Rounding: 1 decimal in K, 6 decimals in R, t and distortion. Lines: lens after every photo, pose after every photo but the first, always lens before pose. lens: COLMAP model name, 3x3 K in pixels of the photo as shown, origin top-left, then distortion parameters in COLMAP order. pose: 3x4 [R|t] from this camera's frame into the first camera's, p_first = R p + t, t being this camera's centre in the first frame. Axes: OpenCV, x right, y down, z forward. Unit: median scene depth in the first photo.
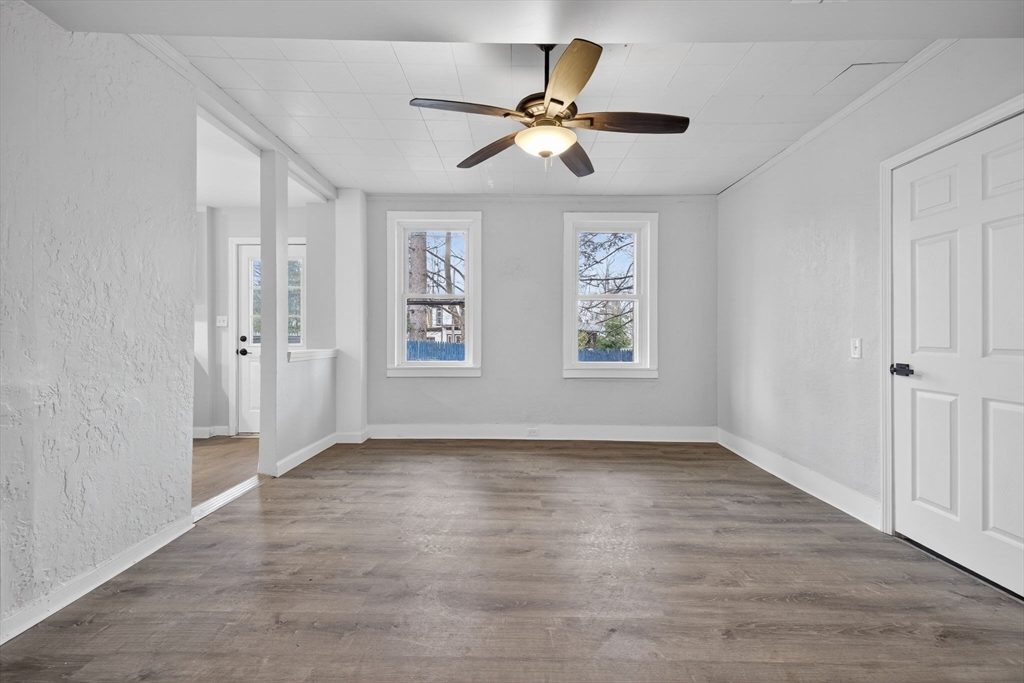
lens RADIAL K [[428.6, 0, 512.7], [0, 428.6, 338.3], [0, 0, 1]] dist [0.005015, -0.000952]
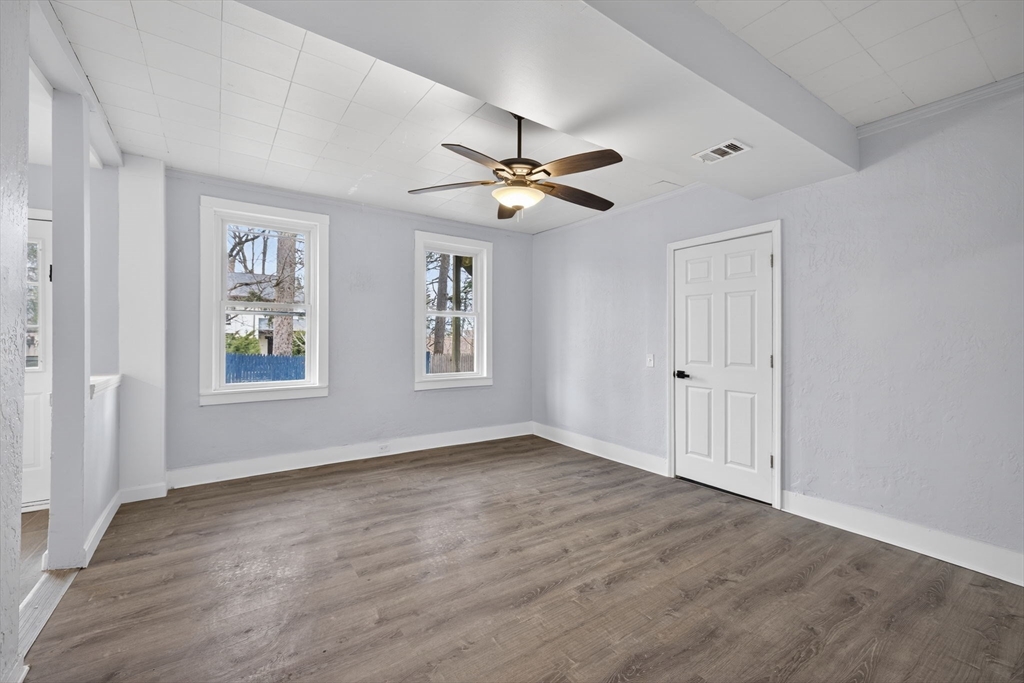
lens RADIAL K [[428.6, 0, 512.7], [0, 428.6, 334.9], [0, 0, 1]] dist [0.005015, -0.000952]
pose [[0.815361, 0.003589, 0.578941, -0.466574], [0.000993, 0.999971, -0.007597, -0.054313], [-0.578952, 0.006769, 0.815334, 0.039404]]
